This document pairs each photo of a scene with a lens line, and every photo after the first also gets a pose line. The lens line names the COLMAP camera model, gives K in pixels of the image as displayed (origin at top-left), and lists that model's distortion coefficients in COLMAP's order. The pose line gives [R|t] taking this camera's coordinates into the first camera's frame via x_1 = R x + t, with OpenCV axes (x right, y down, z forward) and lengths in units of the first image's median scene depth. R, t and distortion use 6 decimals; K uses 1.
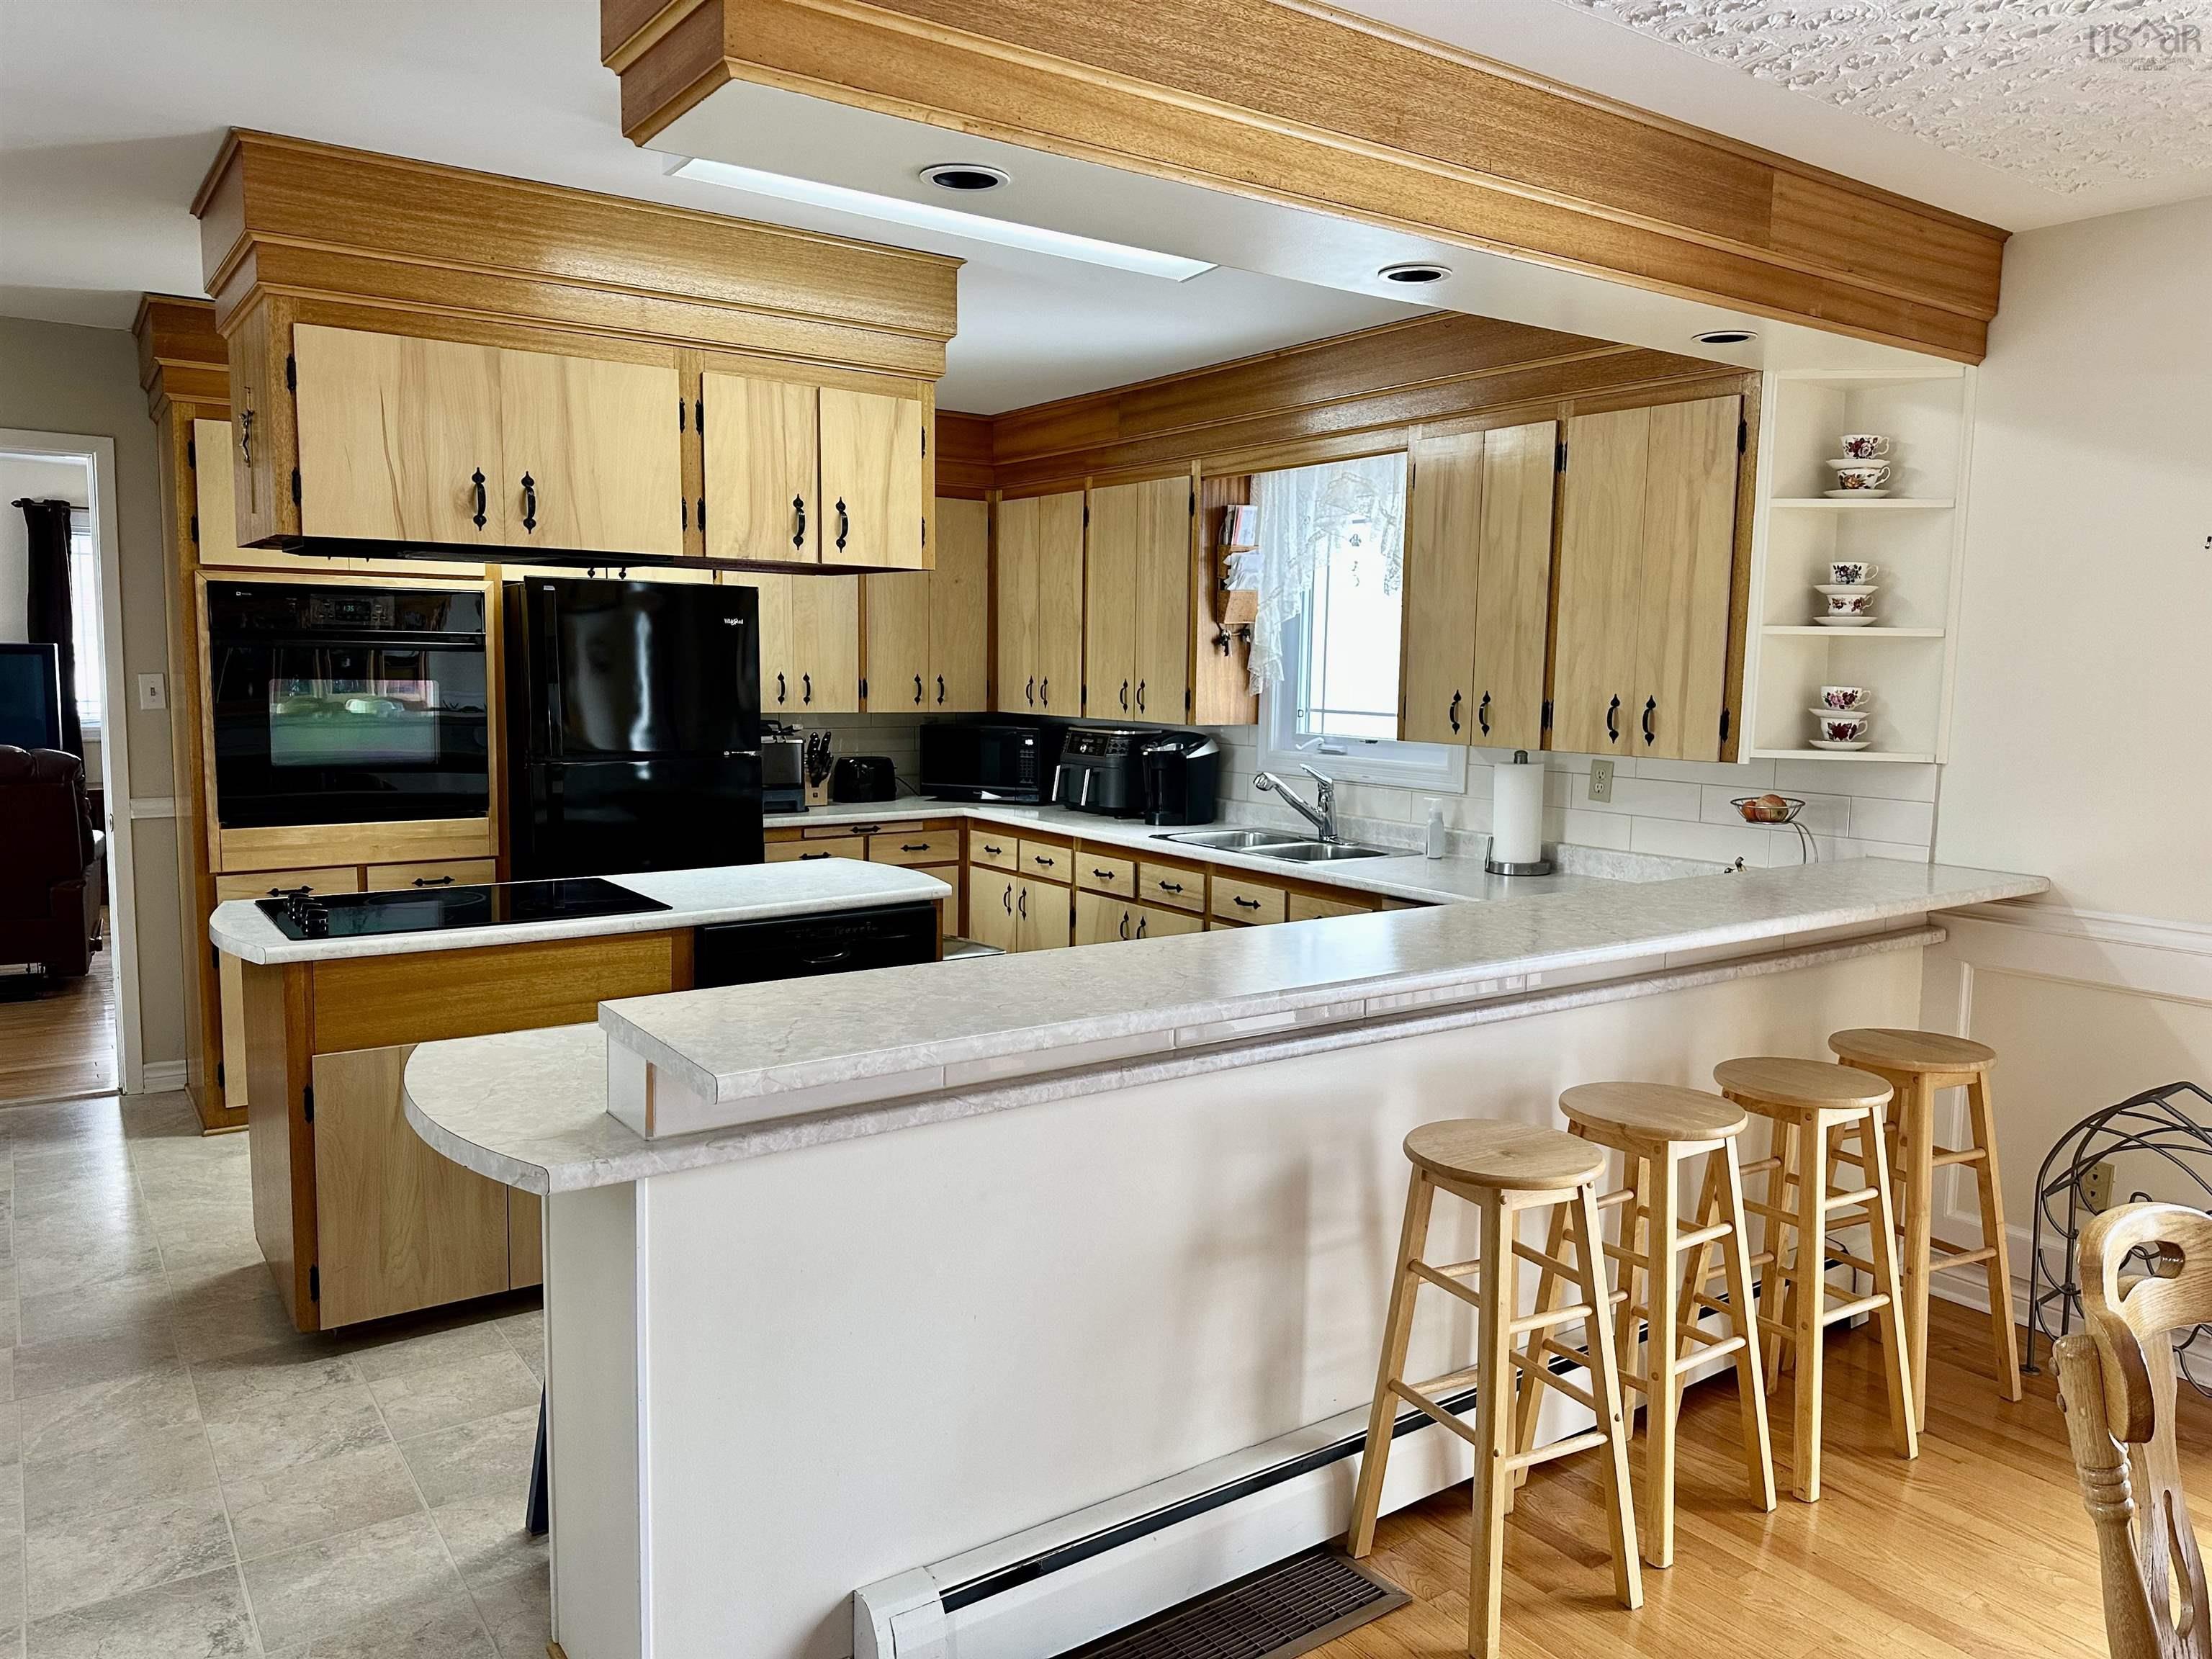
lens RADIAL K [[1544.9, 0, 1102.1], [0, 1544.9, 820.2], [0, 0, 1]] dist [0.082163, -0.102868]
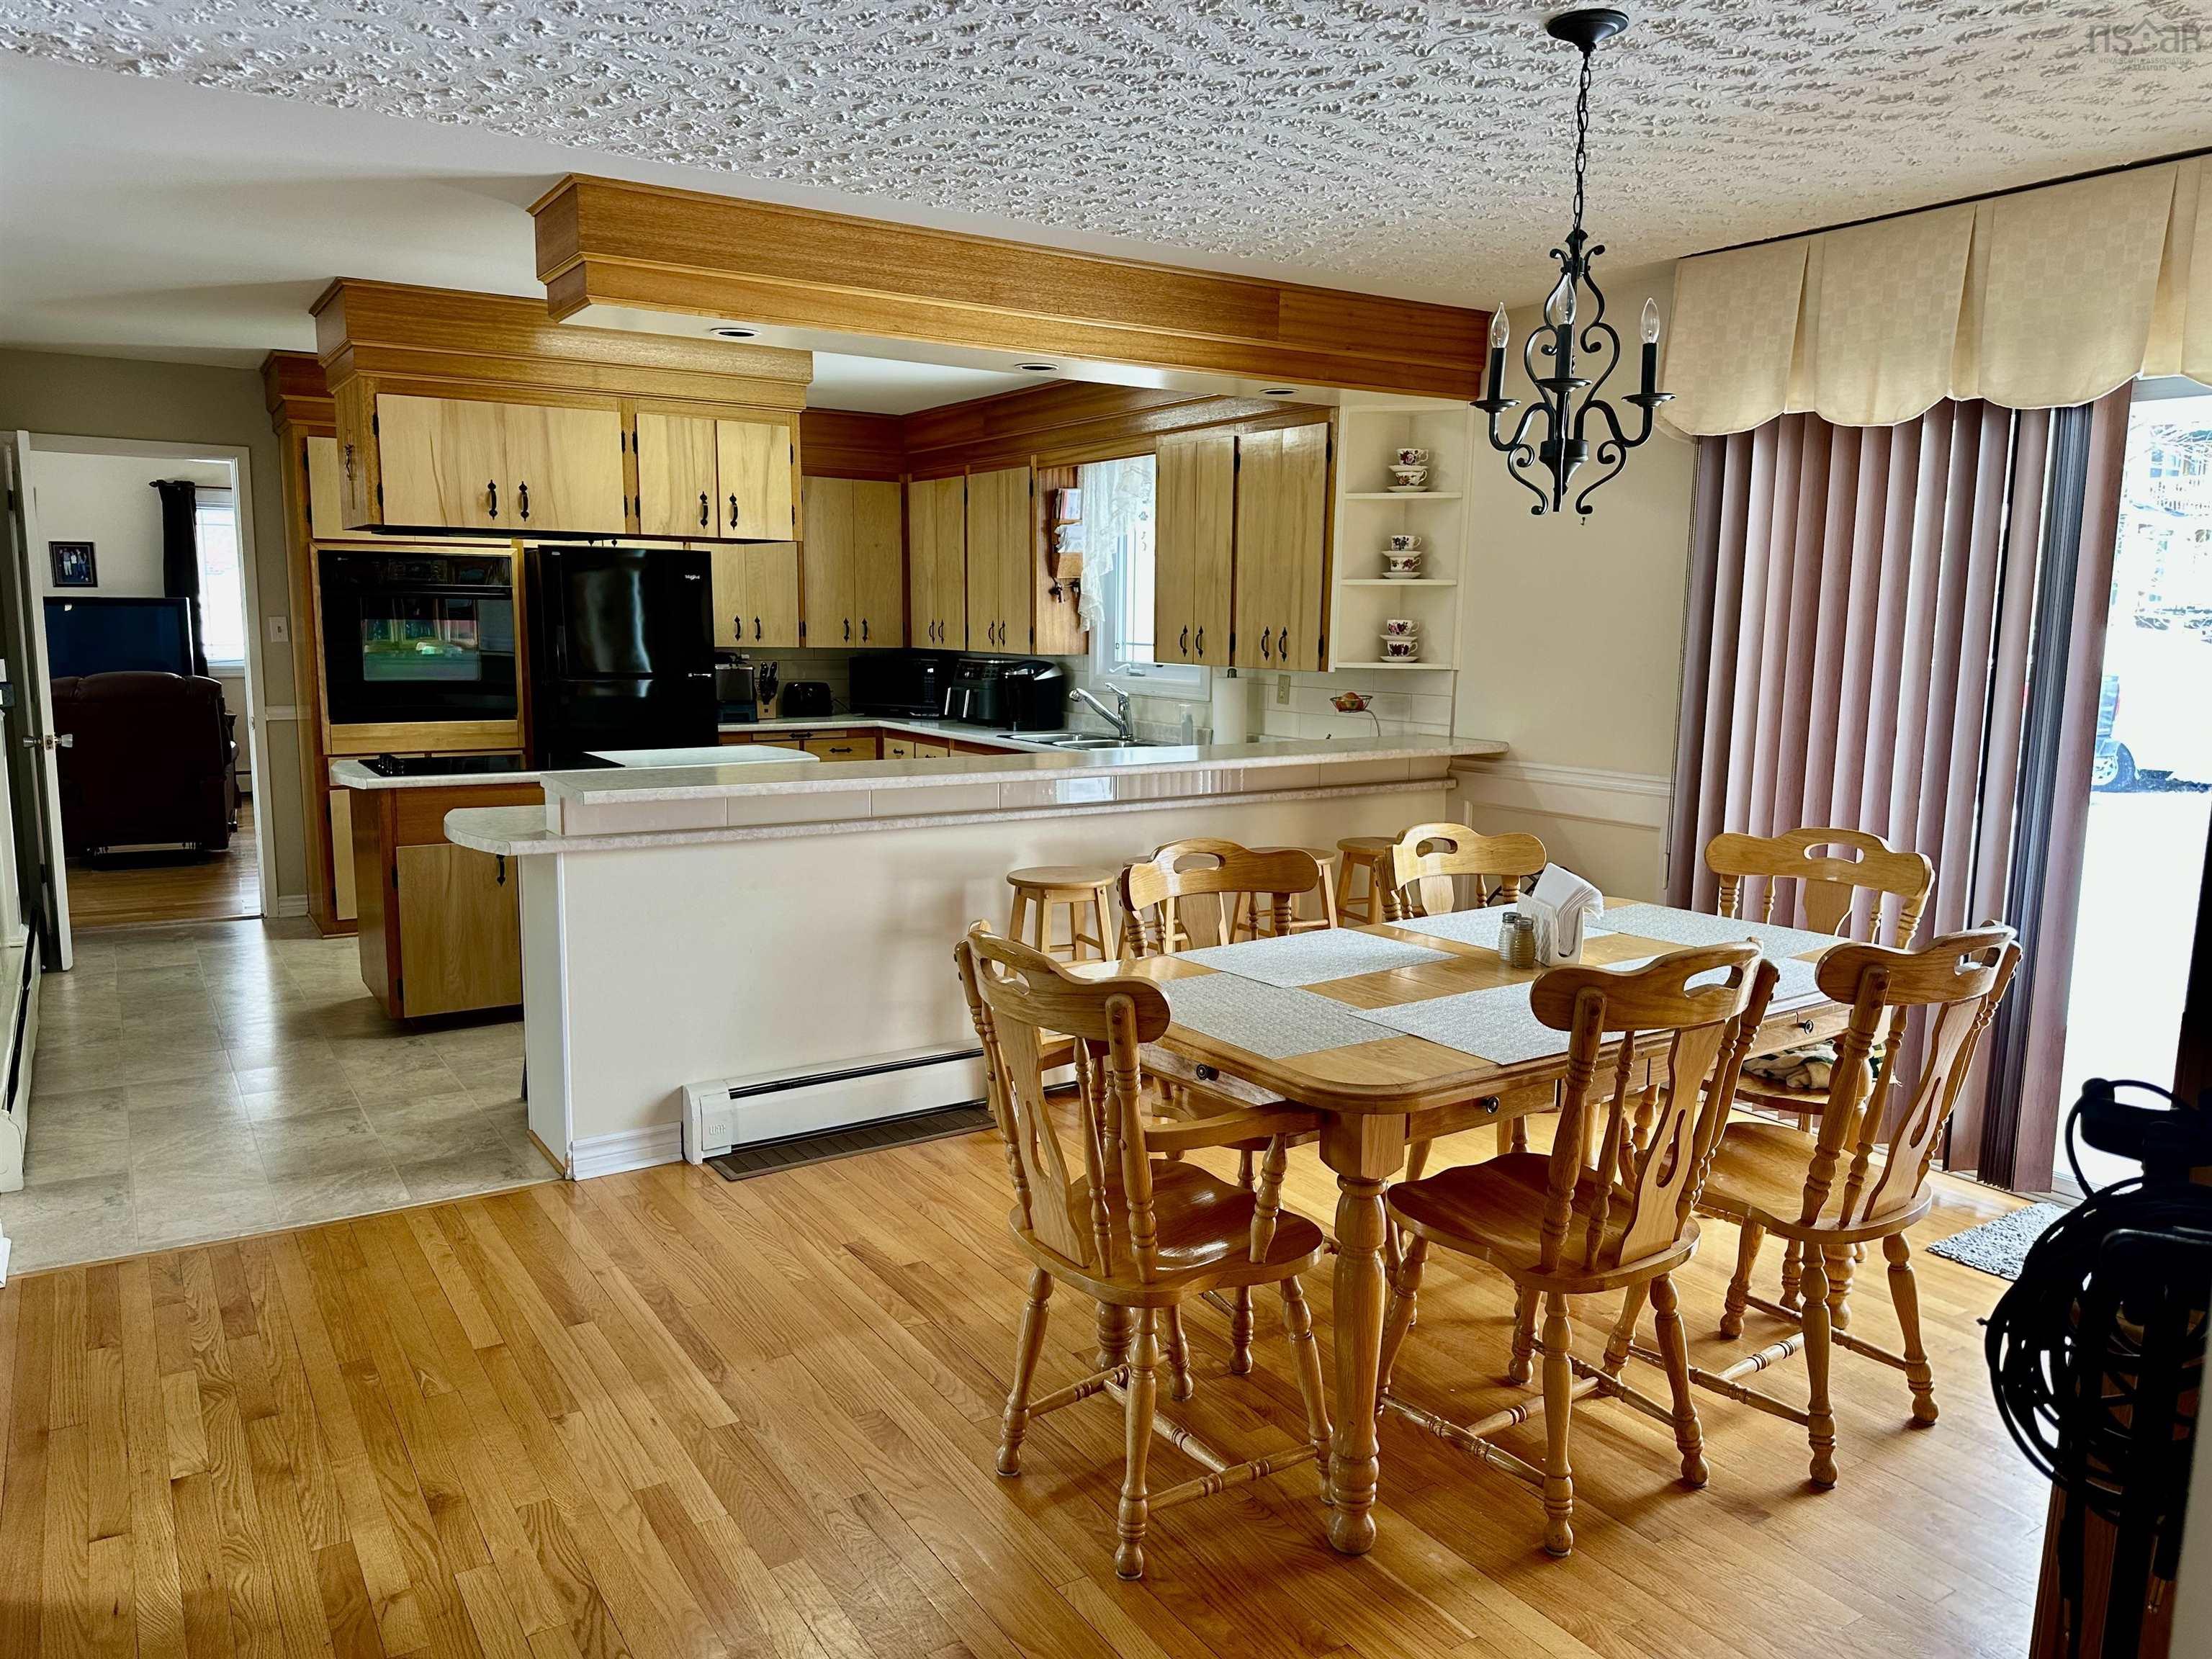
lens RADIAL K [[1544.9, 0, 1094.1], [0, 1544.9, 841.5], [0, 0, 1]] dist [0.082163, -0.102868]
pose [[0.998948, 0.003184, -0.045736, 0.208324], [-0.001327, 0.999175, 0.040586, 0.055753], [0.045828, -0.040483, 0.998129, -0.416195]]
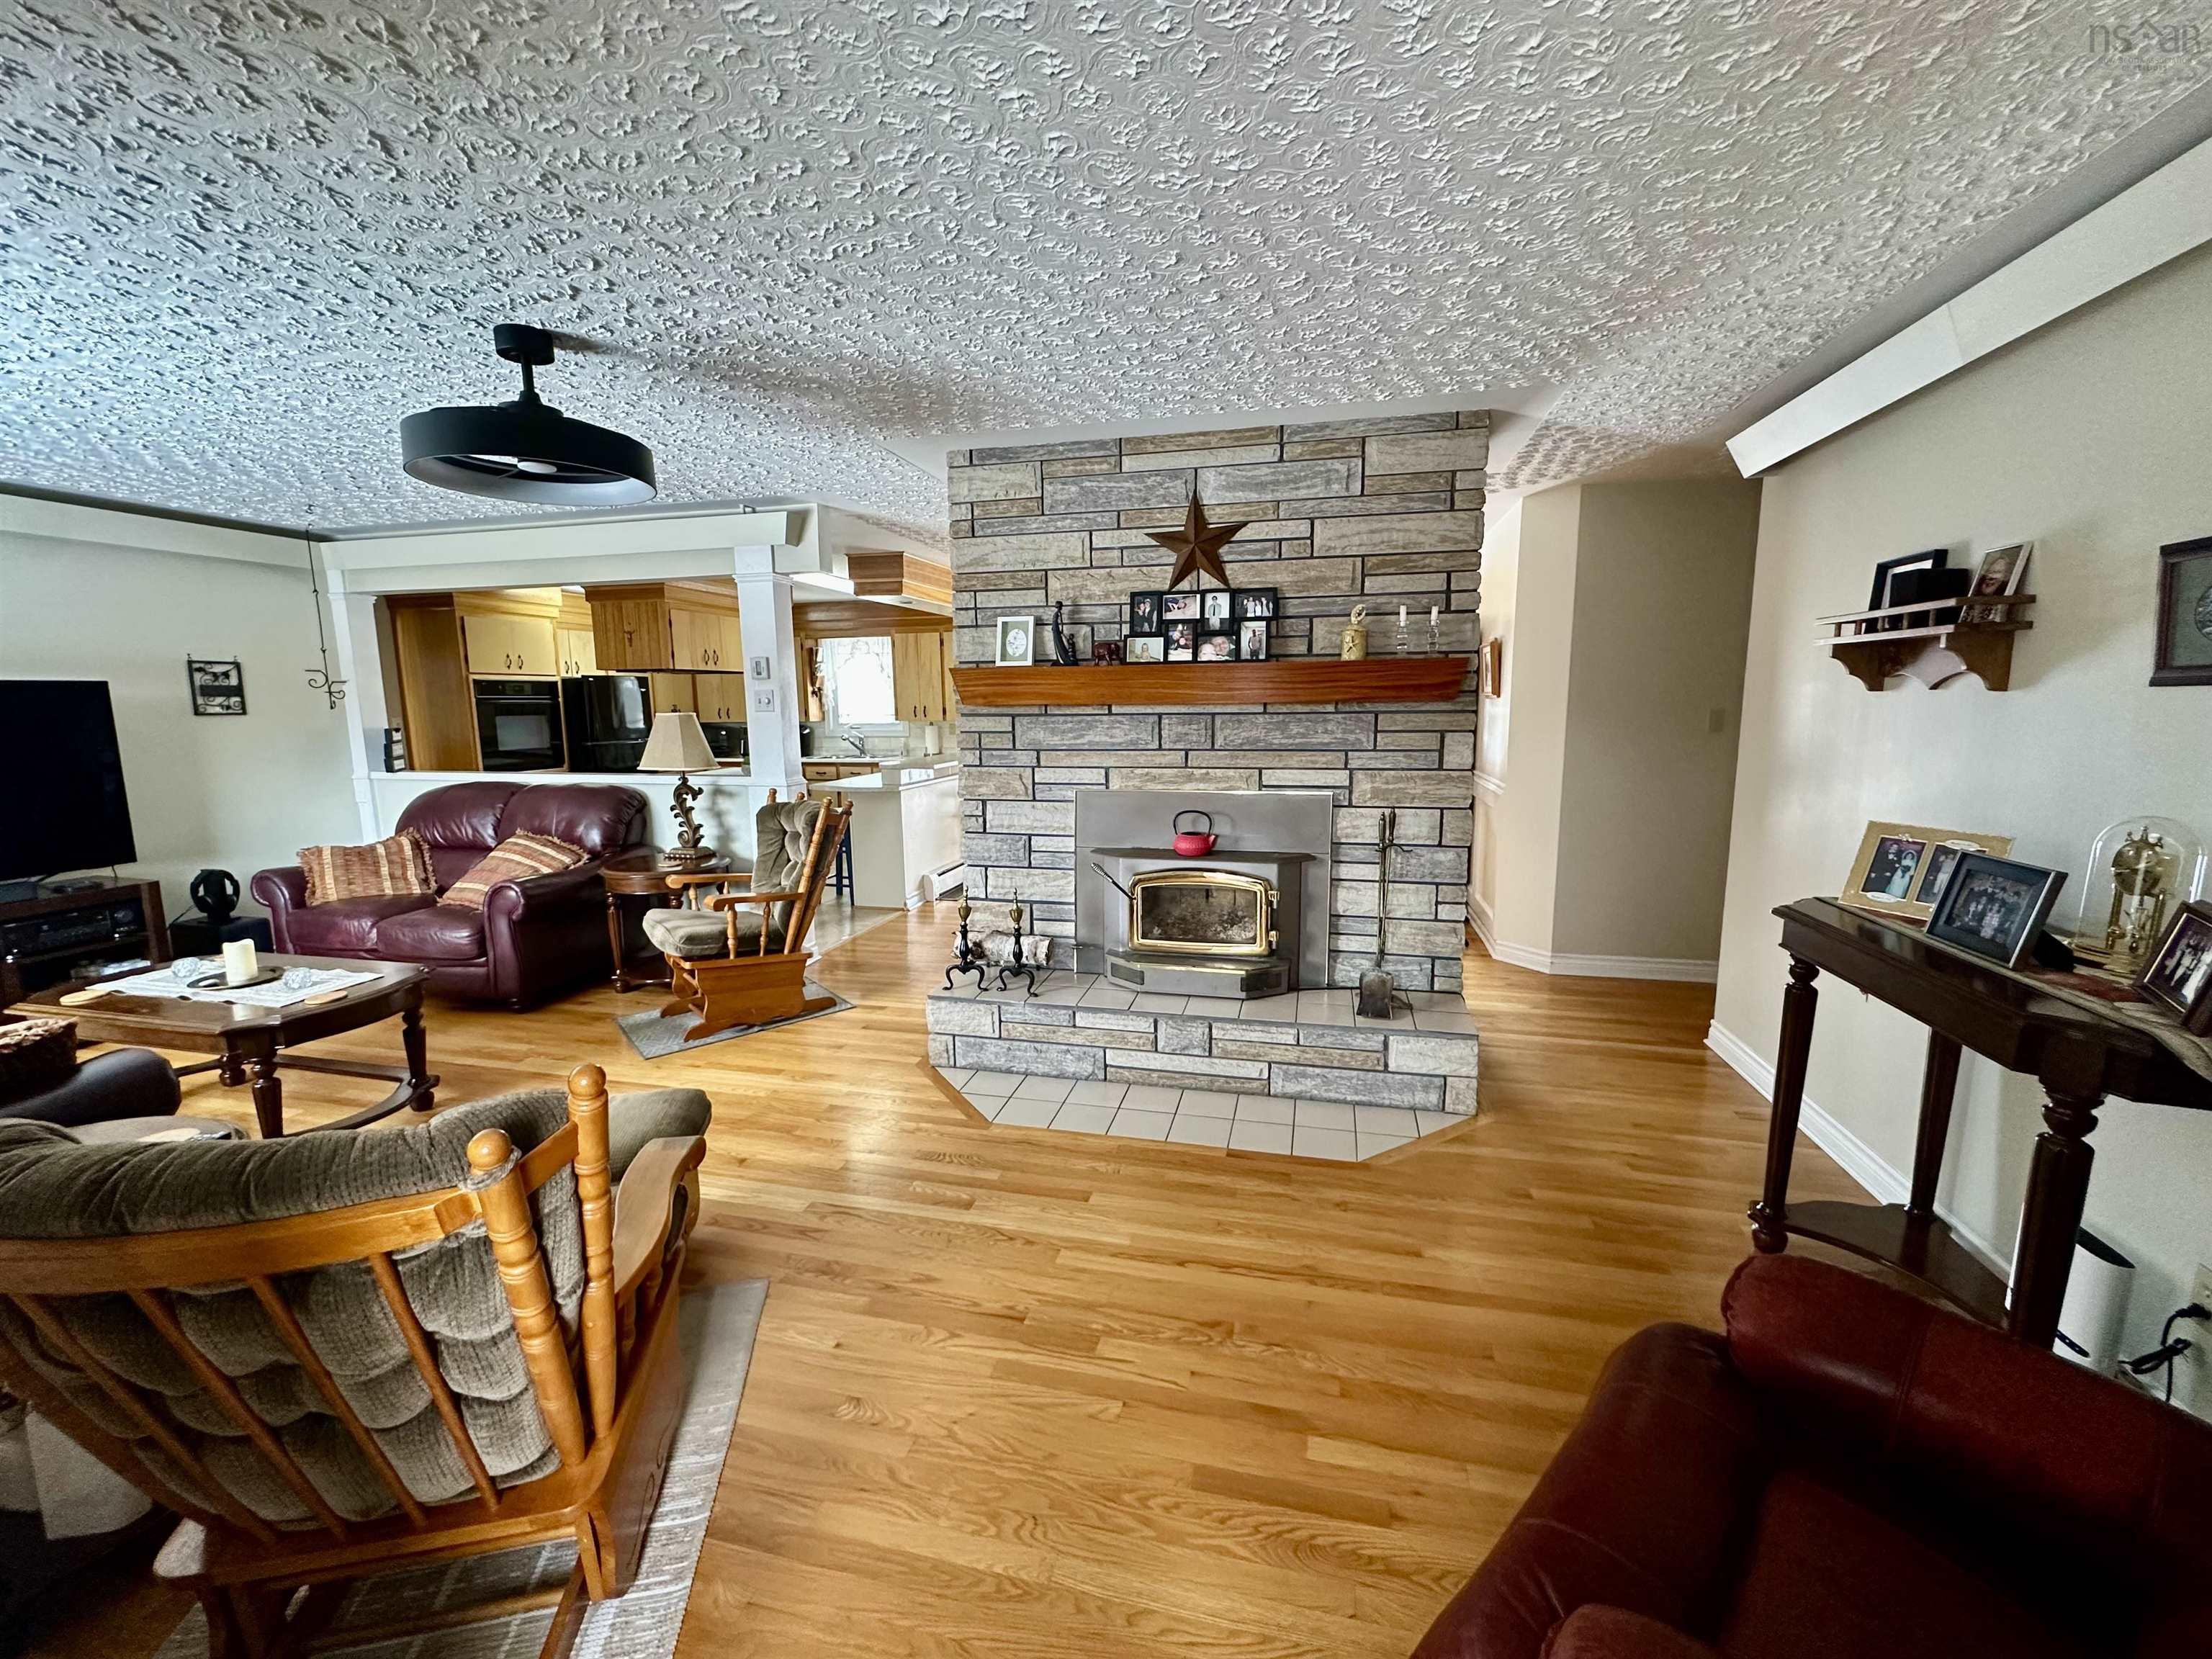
lens RADIAL K [[882.1, 0, 1105.1], [0, 882.1, 829.7], [0, 0, 1]] dist [-0.002787, -0.000082]
pose [[0.749481, -0.121521, 0.650778, -0.776633], [0.092573, 0.992588, 0.078734, 0.076958], [-0.655522, 0.001235, 0.755175, -0.787291]]
